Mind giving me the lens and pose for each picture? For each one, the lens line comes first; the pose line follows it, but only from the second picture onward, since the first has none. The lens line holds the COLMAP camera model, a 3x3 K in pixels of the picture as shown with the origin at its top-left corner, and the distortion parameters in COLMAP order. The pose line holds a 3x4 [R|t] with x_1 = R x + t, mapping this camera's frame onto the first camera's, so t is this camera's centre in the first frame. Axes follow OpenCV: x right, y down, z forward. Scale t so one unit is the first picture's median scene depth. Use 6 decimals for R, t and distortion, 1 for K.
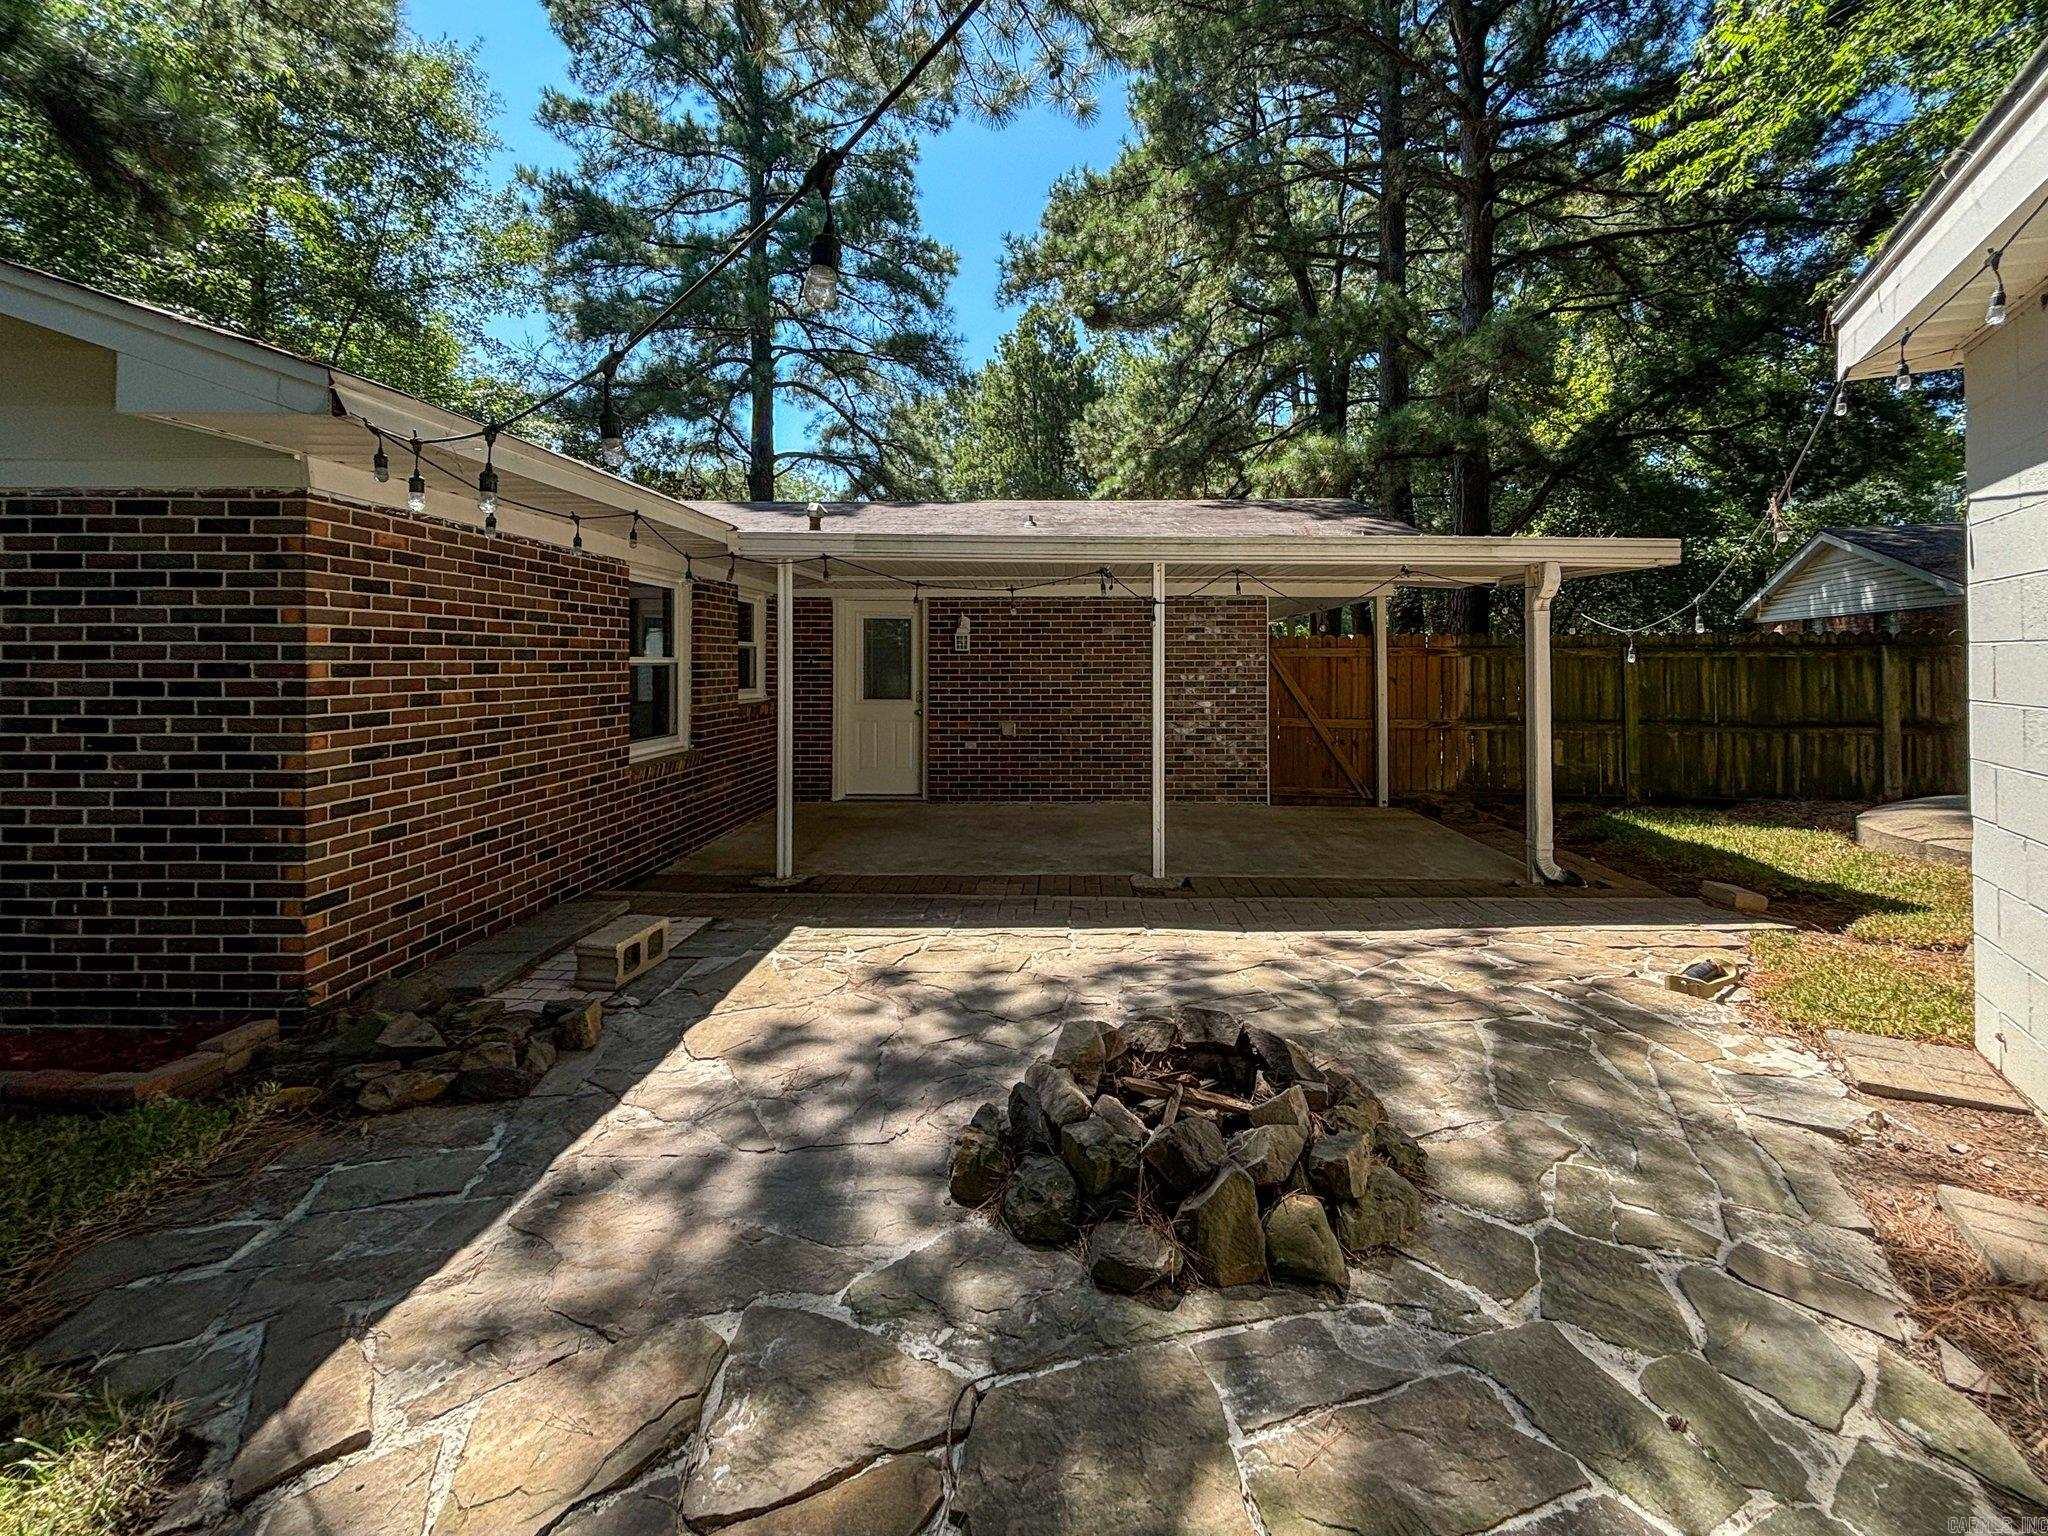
lens RADIAL K [[821.7, 0, 1024.0], [0, 821.7, 768.0], [0, 0, 1]] dist [-0.000394, -0.000232]
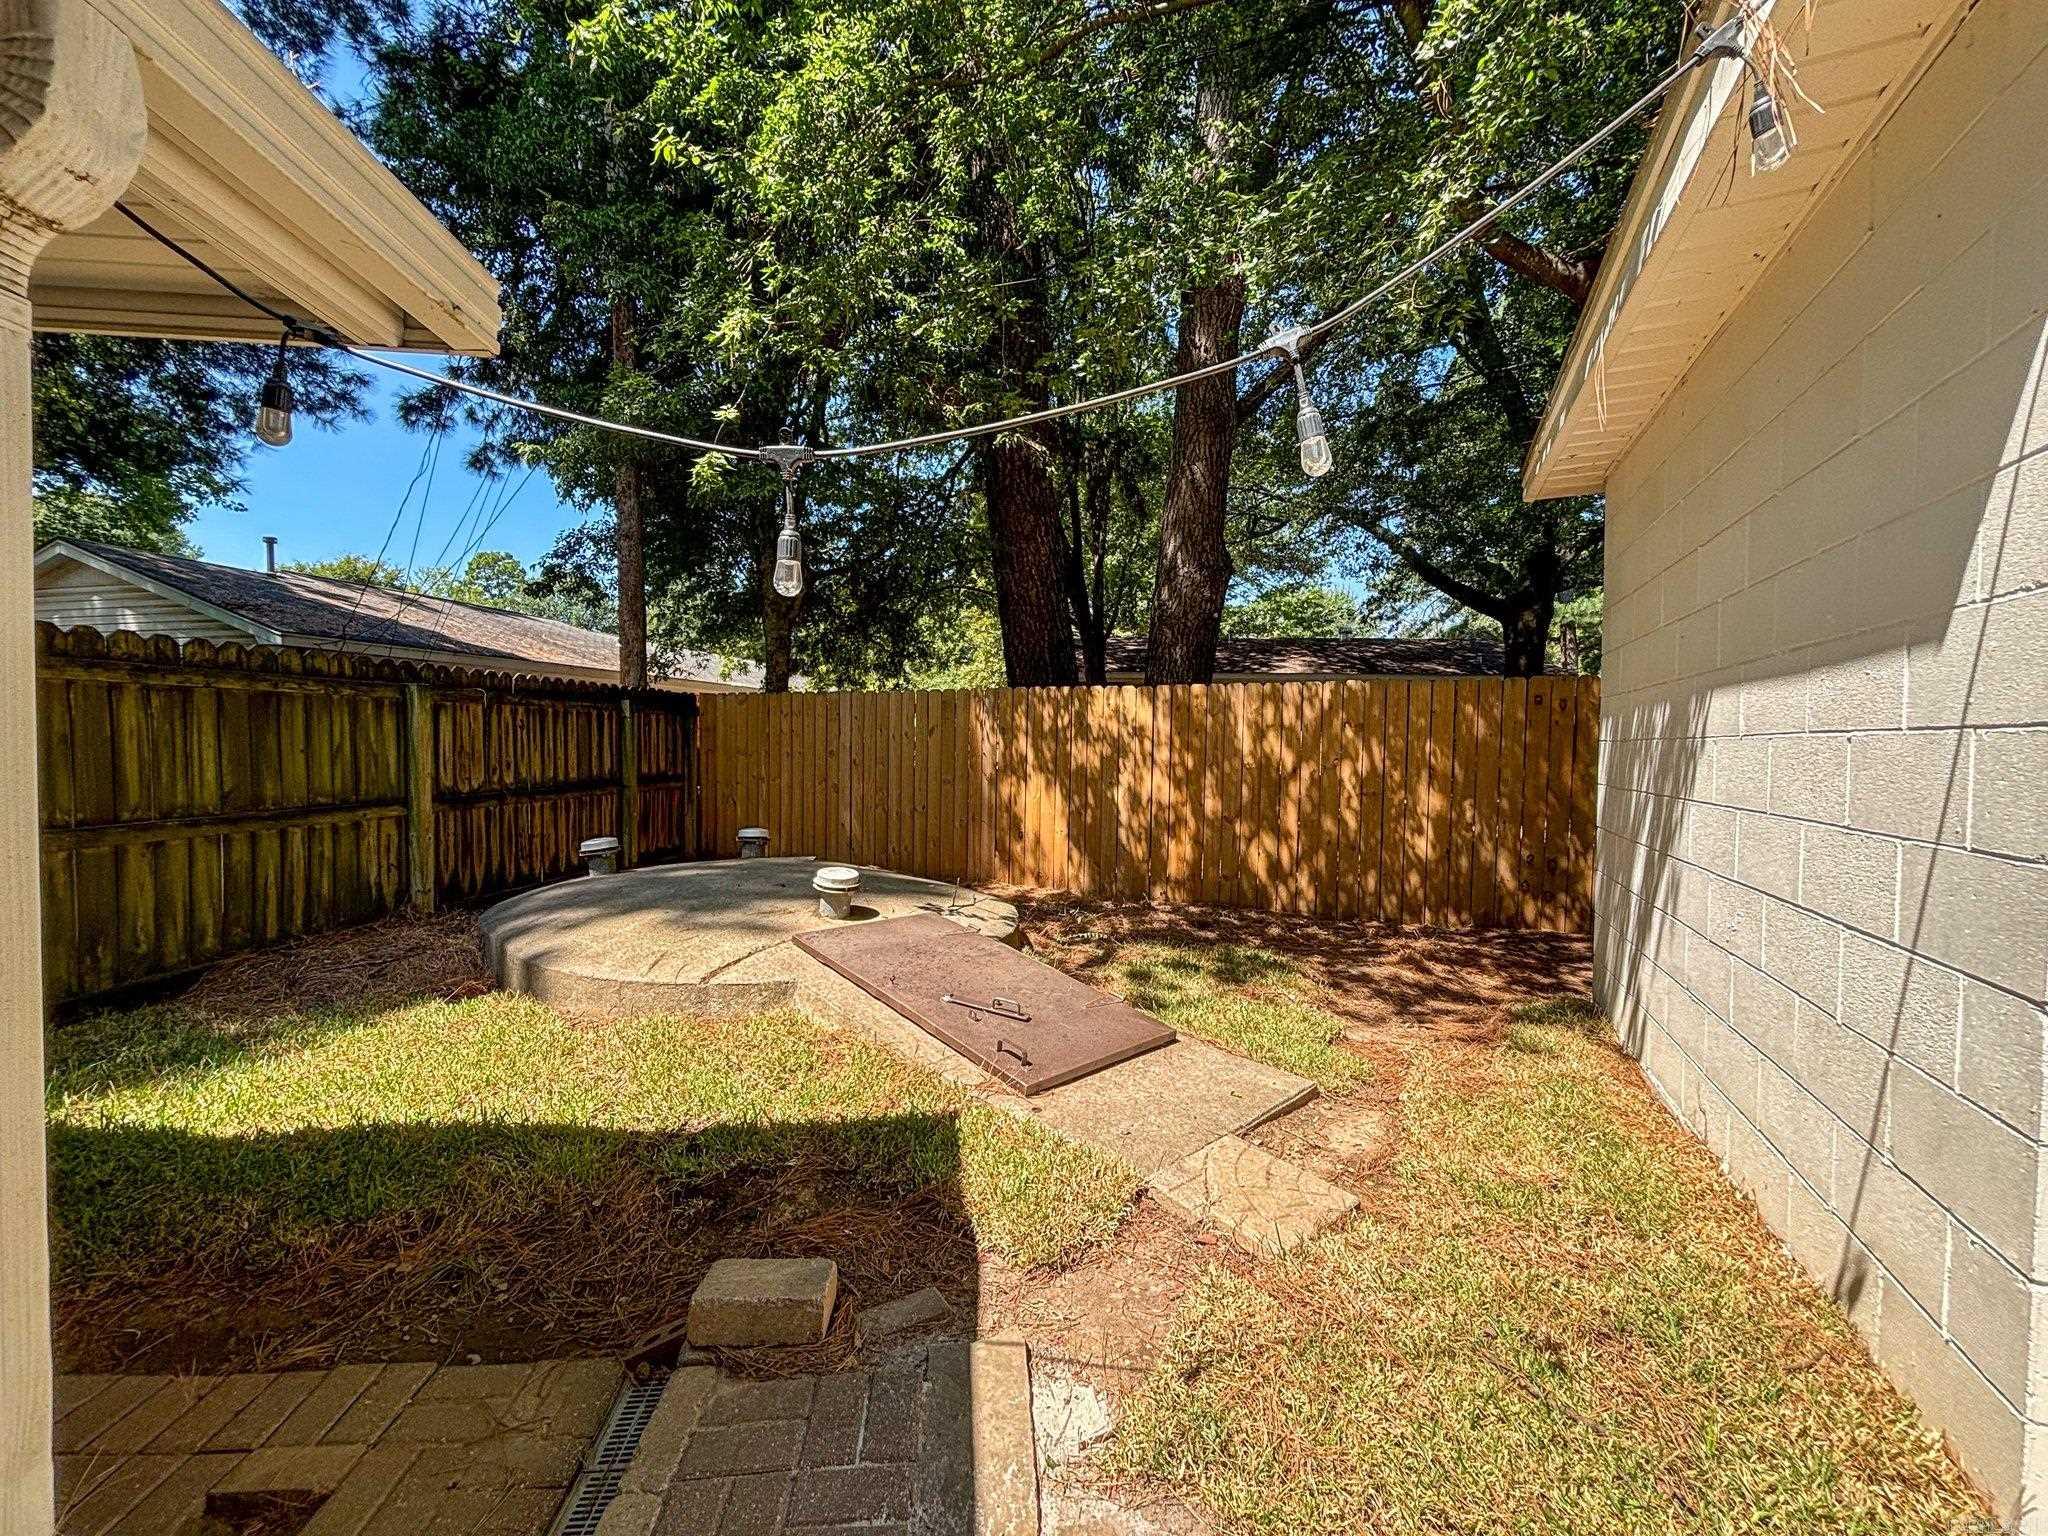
lens RADIAL K [[821.7, 0, 1024.0], [0, 821.7, 768.0], [0, 0, 1]] dist [-0.000394, -0.000232]
pose [[-0.130025, -0.031116, 0.991022, 0.537913], [0.116911, 0.992054, 0.046487, -0.088548], [-0.984594, 0.121906, -0.125354, 0.996437]]
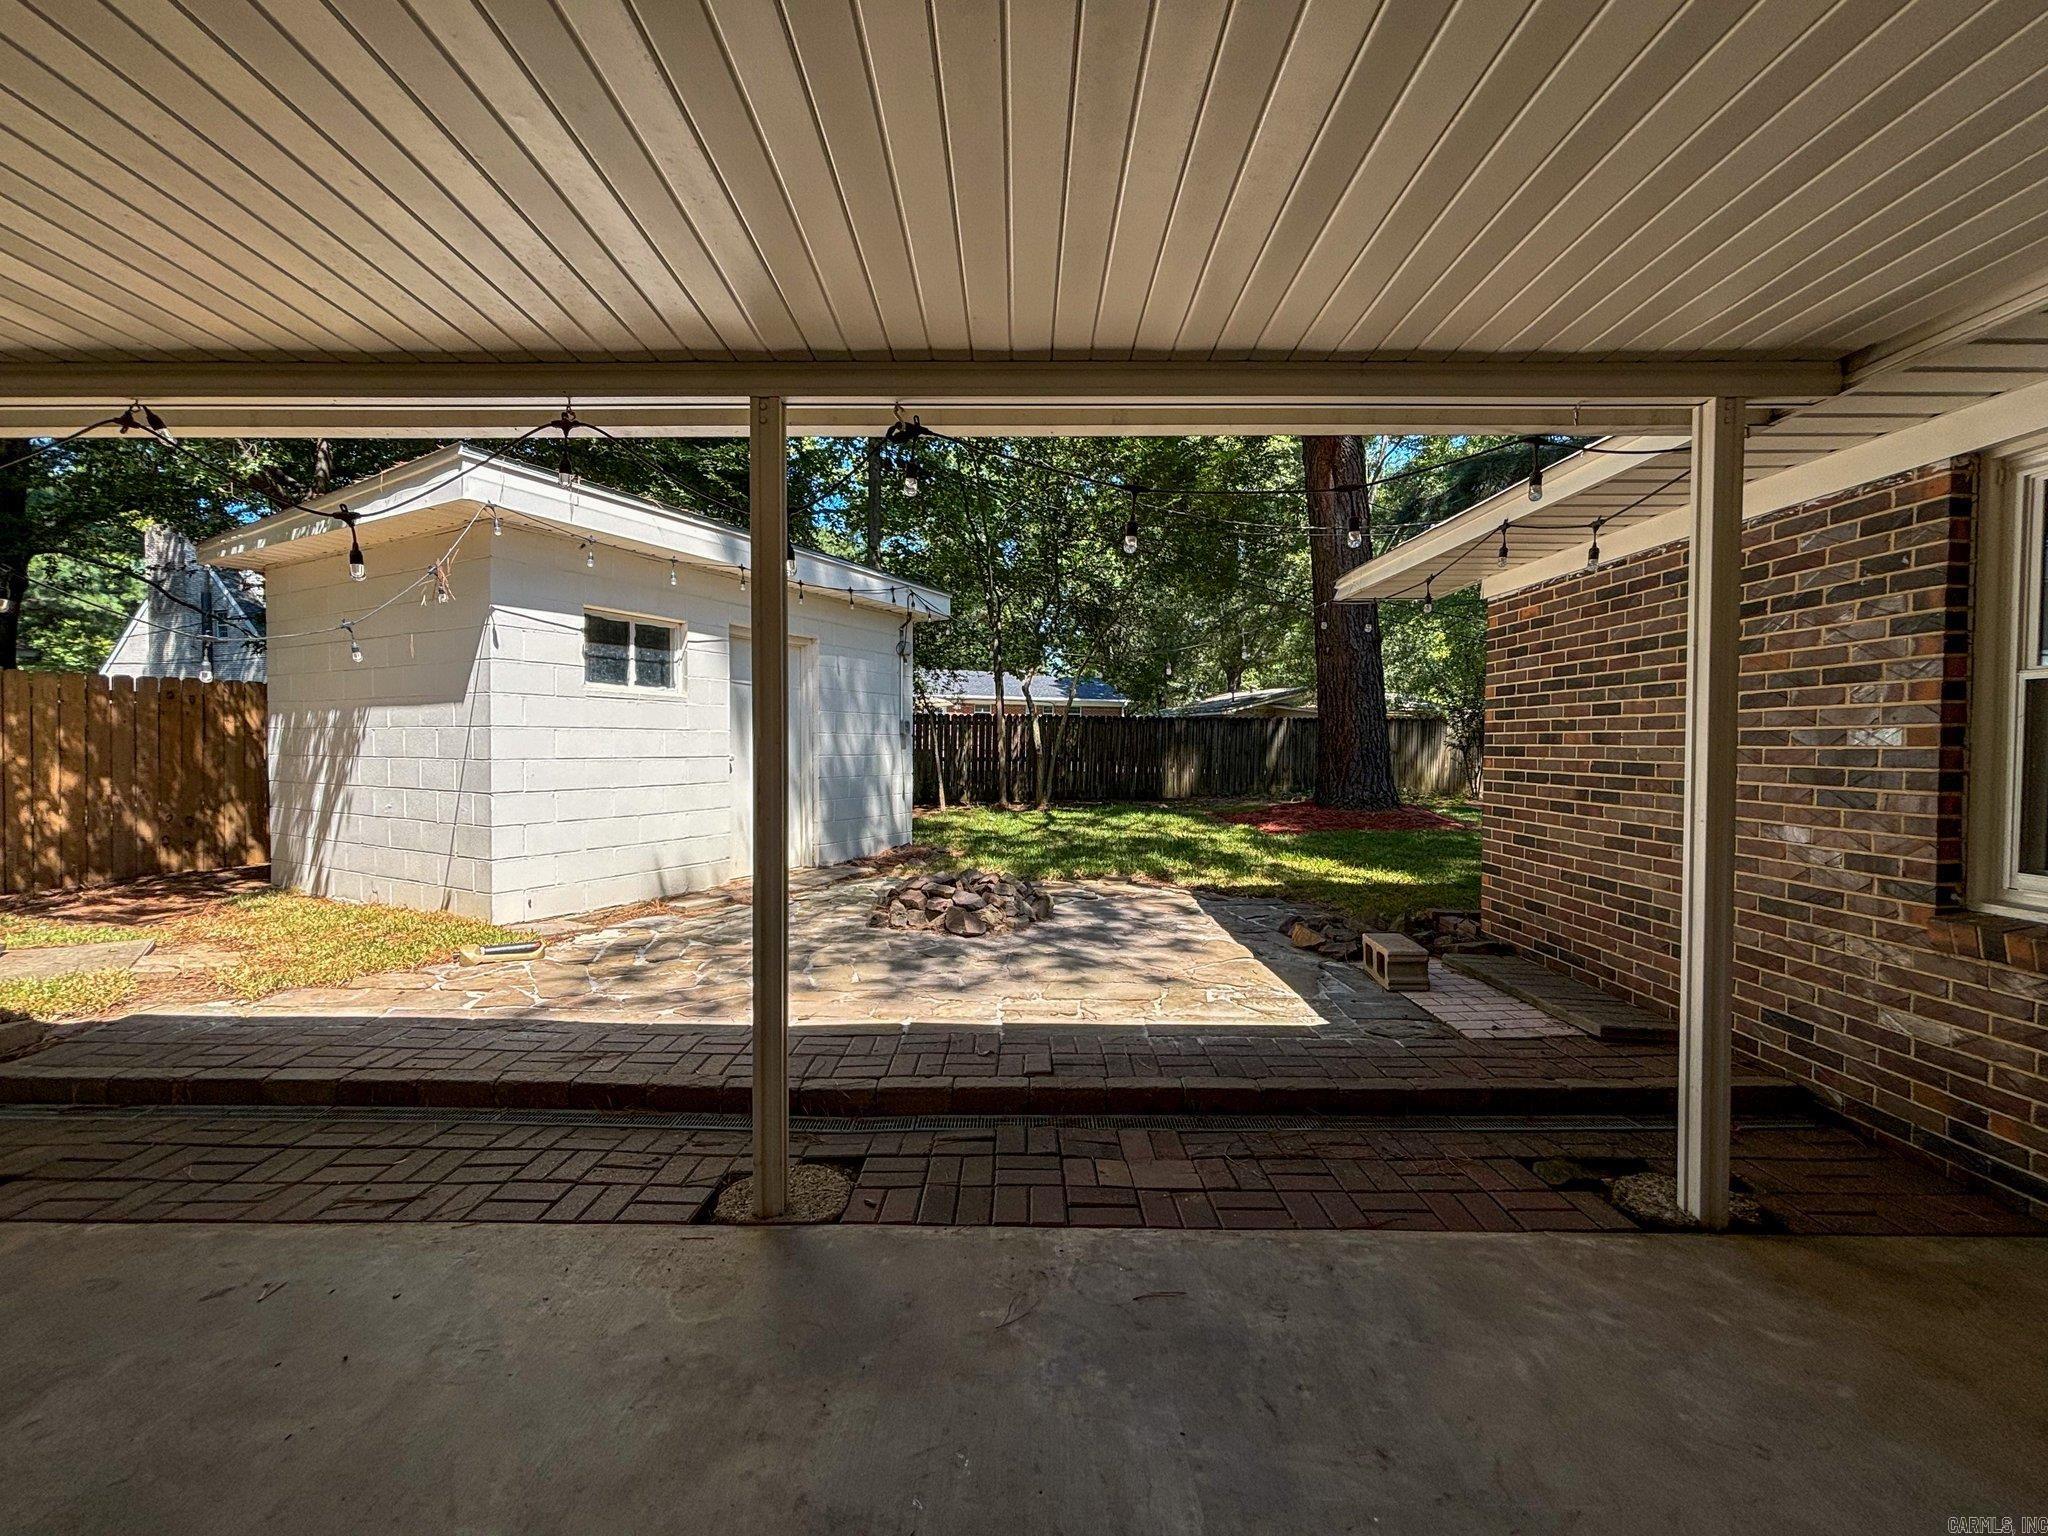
lens RADIAL K [[821.7, 0, 1024.0], [0, 821.7, 768.0], [0, 0, 1]] dist [-0.000394, -0.000232]
pose [[-0.998291, -0.003672, -0.058324, 0.068530], [-0.012985, 0.987013, 0.160117, -0.190097], [0.056979, 0.160601, -0.985373, 1.836734]]
